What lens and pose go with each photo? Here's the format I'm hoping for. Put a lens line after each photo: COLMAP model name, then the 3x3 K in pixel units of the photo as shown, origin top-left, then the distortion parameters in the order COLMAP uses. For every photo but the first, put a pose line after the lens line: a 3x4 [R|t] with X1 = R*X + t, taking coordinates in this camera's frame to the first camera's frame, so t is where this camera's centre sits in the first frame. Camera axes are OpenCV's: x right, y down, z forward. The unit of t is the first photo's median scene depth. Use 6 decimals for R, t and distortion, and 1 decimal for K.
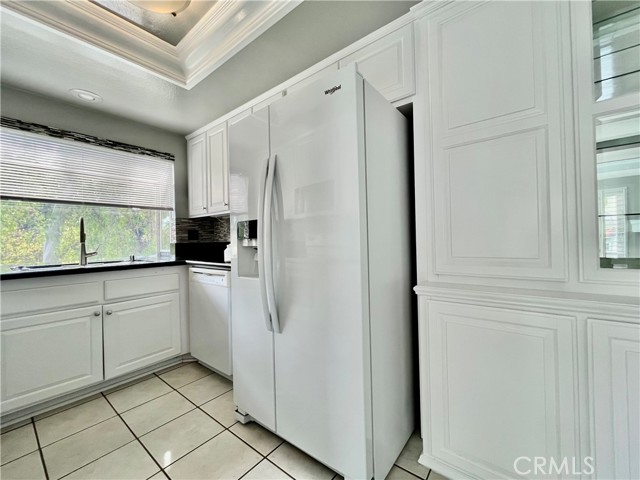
lens RADIAL K [[263.7, 0, 322.4], [0, 263.7, 237.8], [0, 0, 1]] dist [-0.005815, -0.000272]
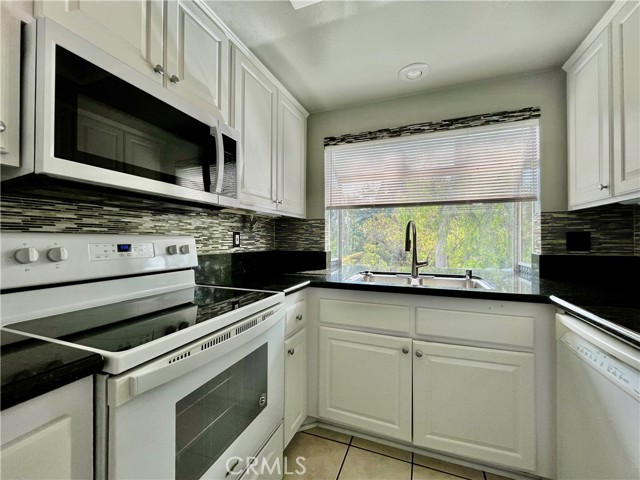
lens RADIAL K [[263.7, 0, 323.2], [0, 263.7, 237.9], [0, 0, 1]] dist [-0.005815, -0.000272]
pose [[0.302292, 0.014613, -0.953103, -0.163569], [-0.001166, 0.999887, 0.014960, -0.030262], [0.953215, -0.003411, 0.302275, 0.409020]]
